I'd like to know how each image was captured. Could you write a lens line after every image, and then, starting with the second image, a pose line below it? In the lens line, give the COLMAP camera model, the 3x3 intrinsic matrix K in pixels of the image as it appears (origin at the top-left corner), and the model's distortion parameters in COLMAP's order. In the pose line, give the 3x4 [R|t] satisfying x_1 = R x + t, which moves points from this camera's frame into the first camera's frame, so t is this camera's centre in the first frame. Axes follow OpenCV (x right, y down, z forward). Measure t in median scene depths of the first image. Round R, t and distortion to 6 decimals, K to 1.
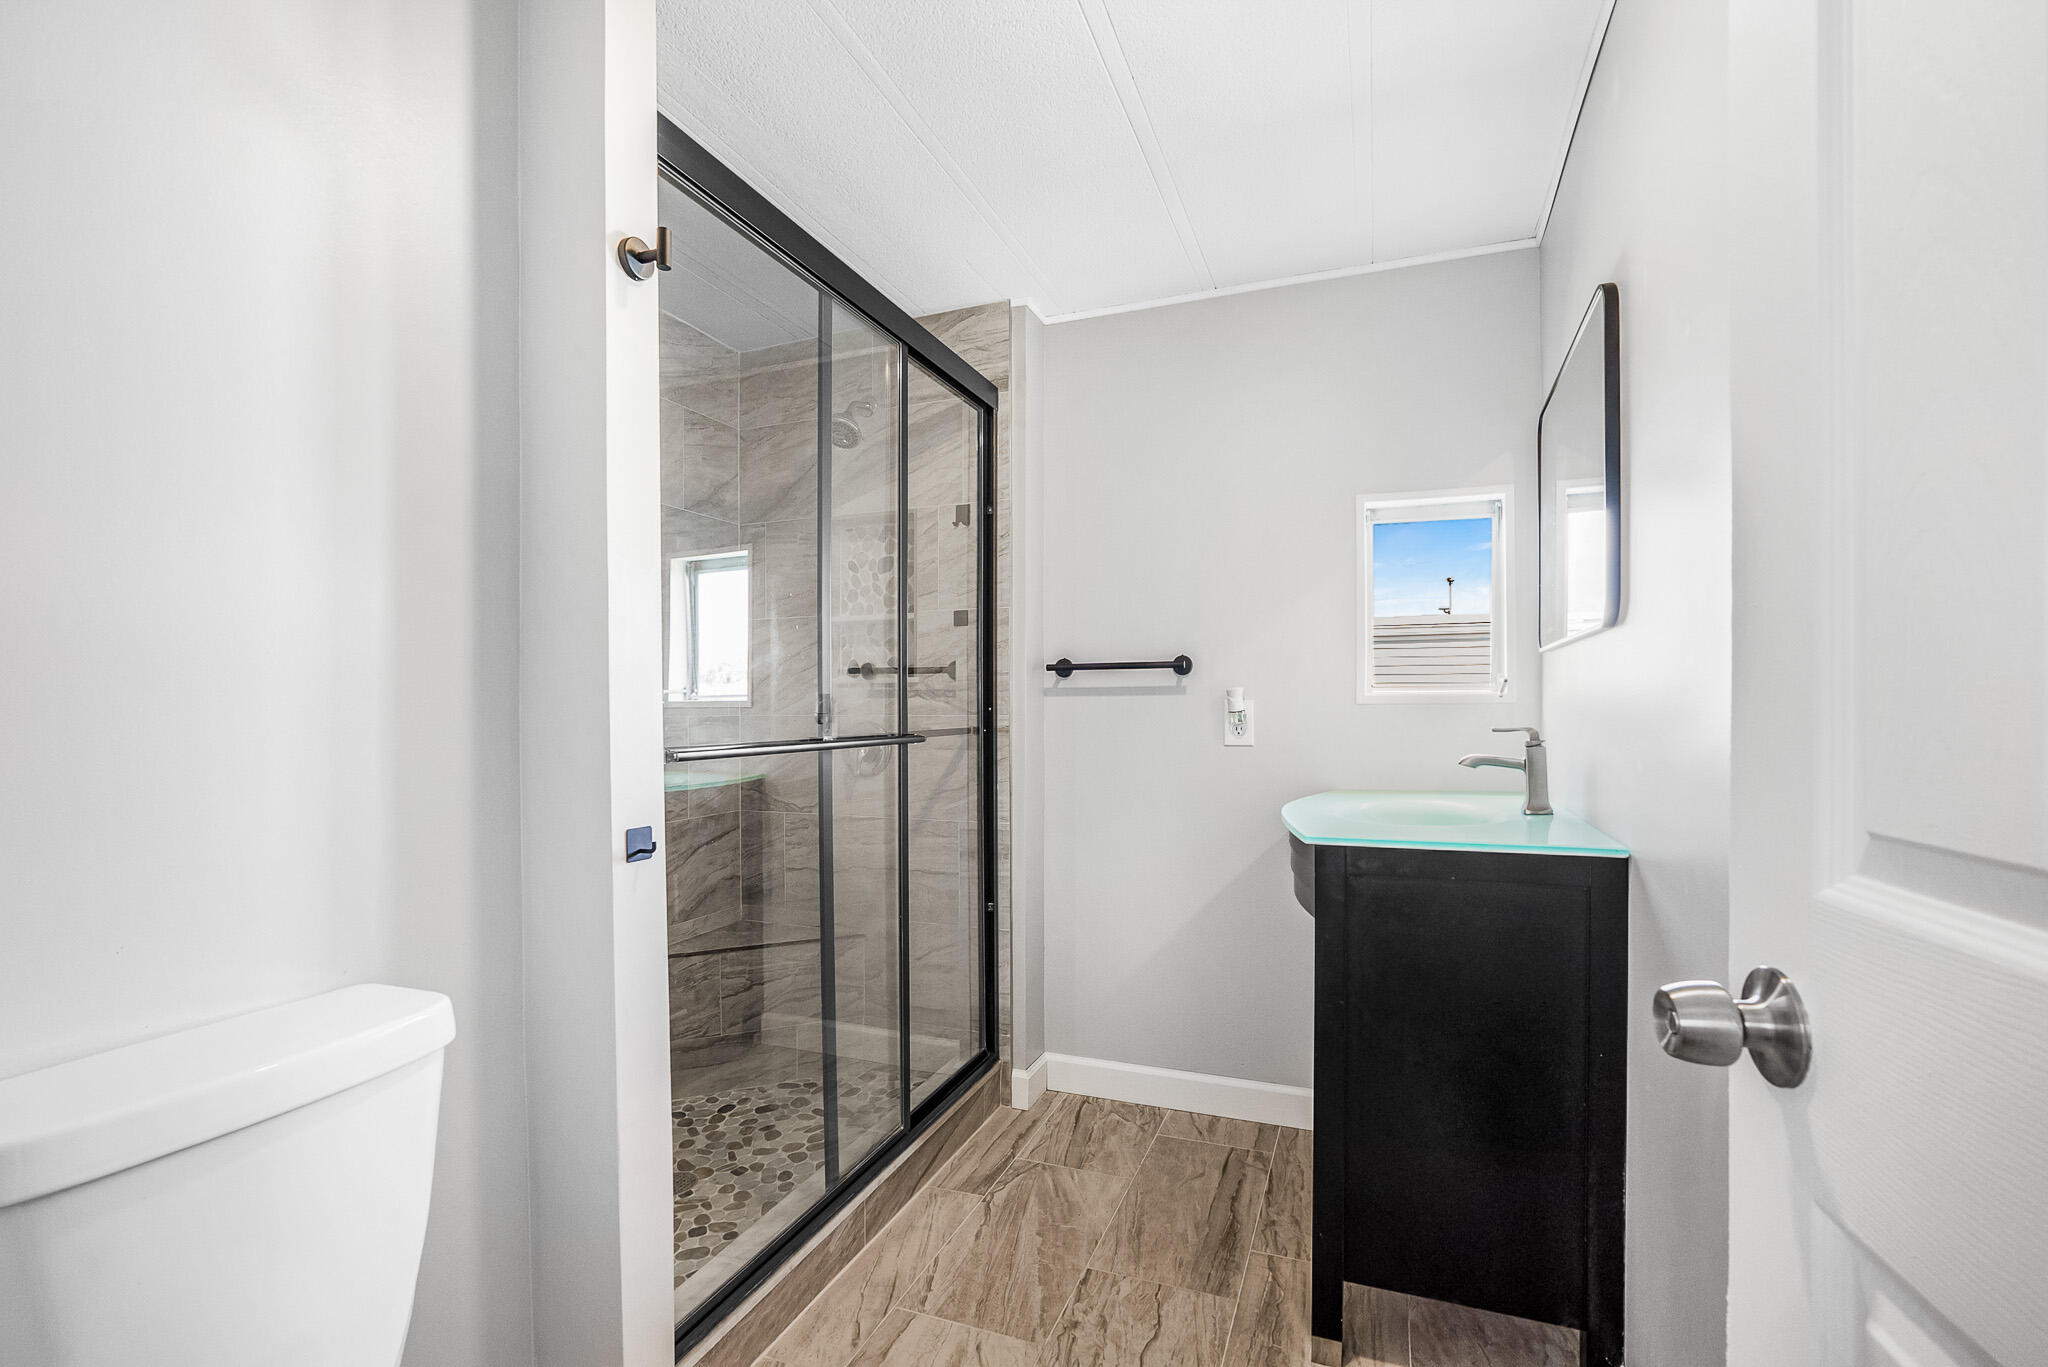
lens RADIAL K [[906.8, 0, 1036.9], [0, 906.8, 718.2], [0, 0, 1]] dist [-0.015382, -0.000057]
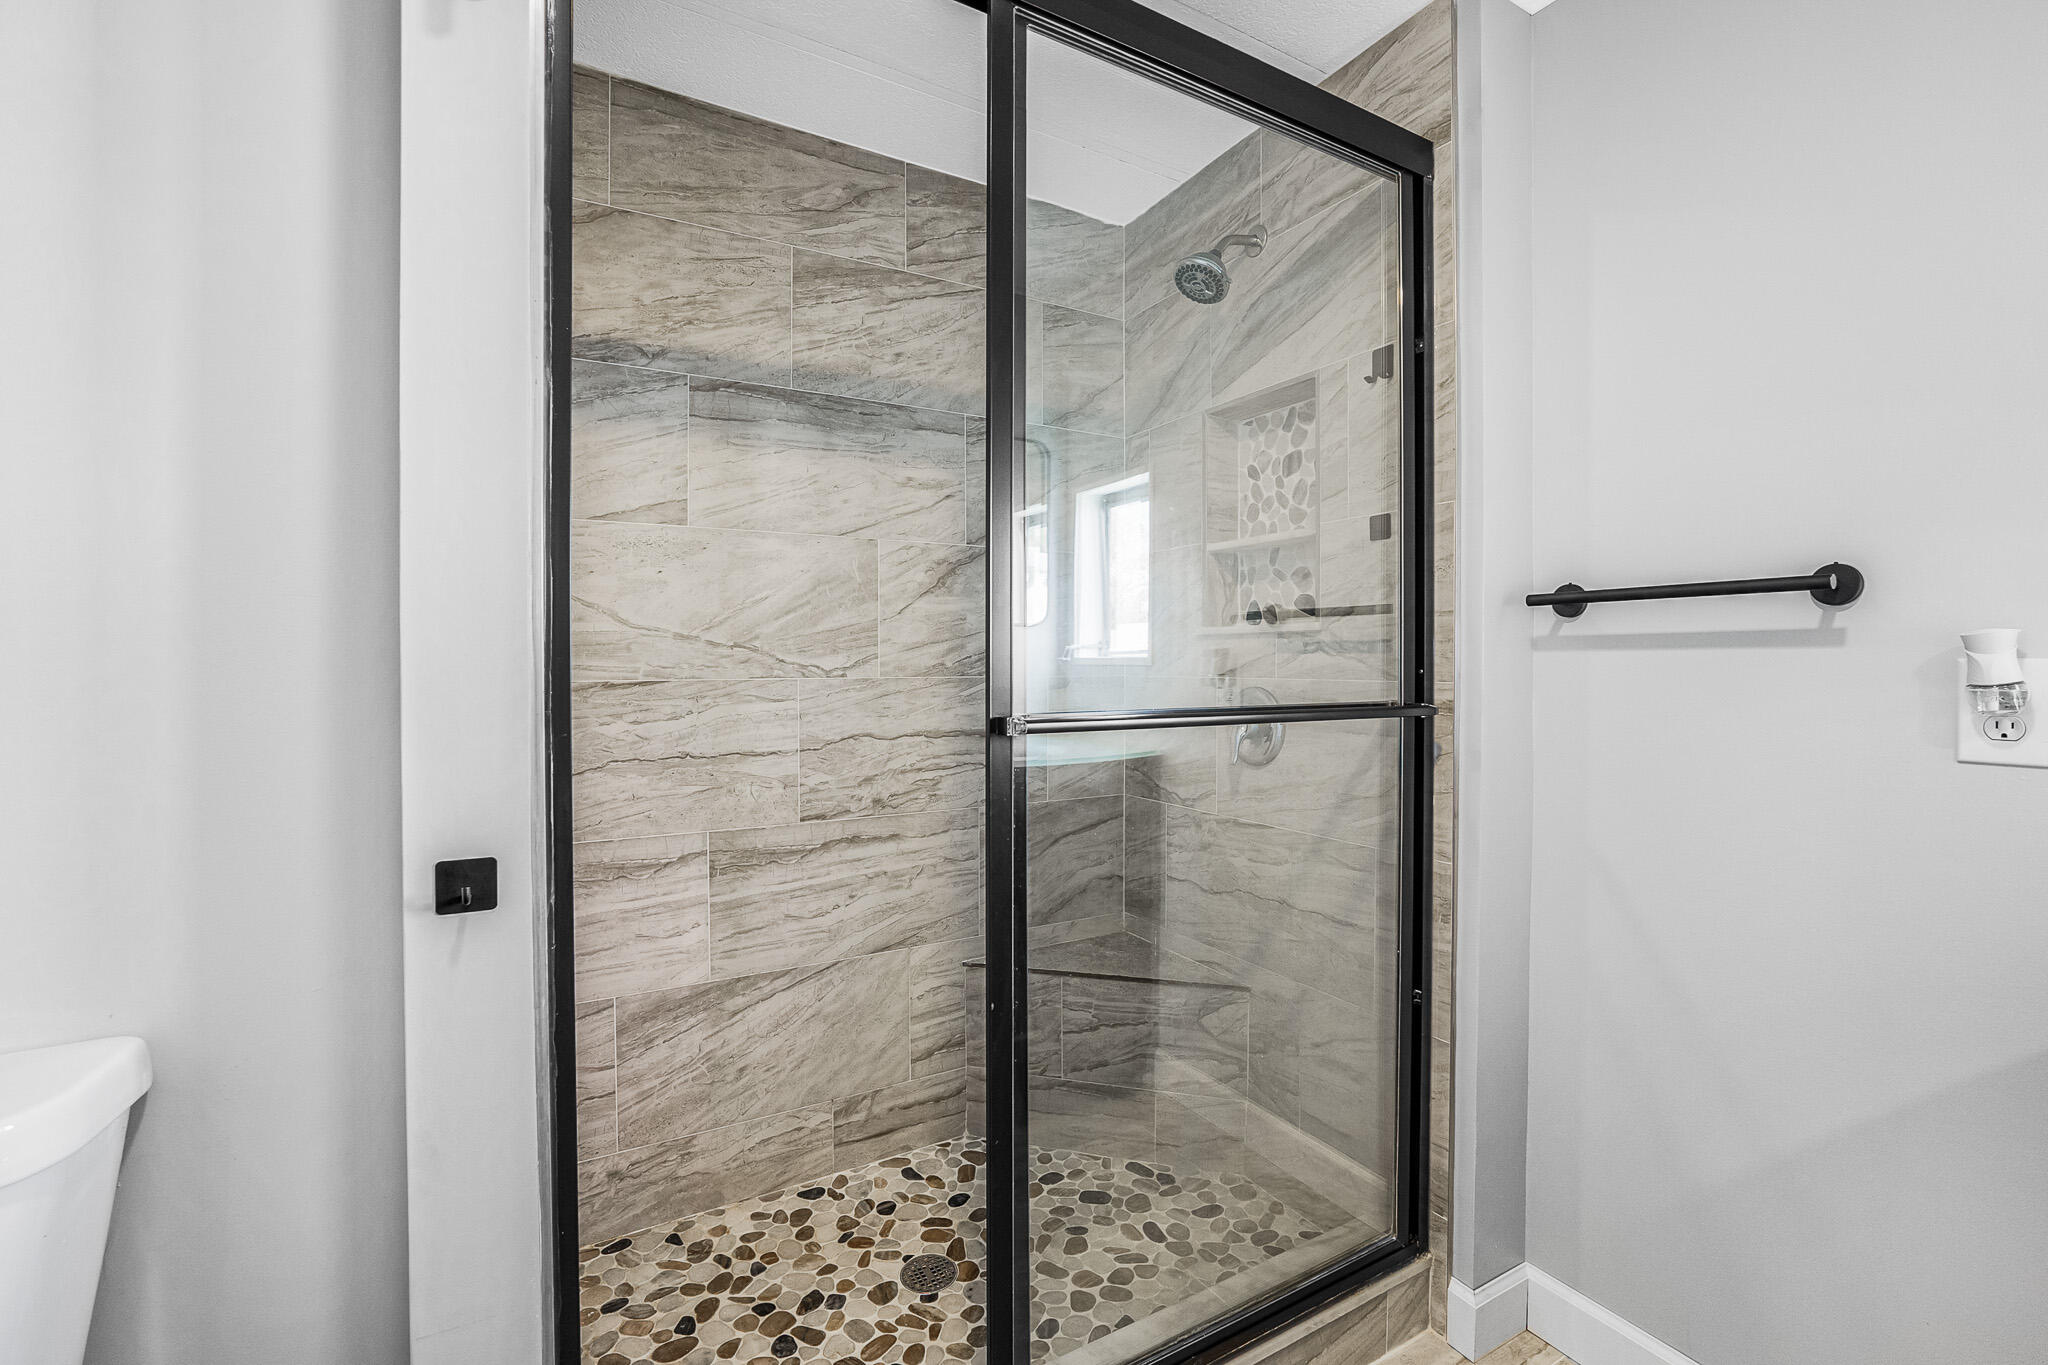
lens RADIAL K [[902.1, 0, 1030.9], [0, 902.1, 664.9], [0, 0, 1]] dist [-0.037594, 0.017186]
pose [[0.784673, 0.007369, -0.619867, 0.114380], [-0.015032, 0.999862, -0.007142, -0.006369], [0.619728, 0.014922, 0.784675, 0.364525]]
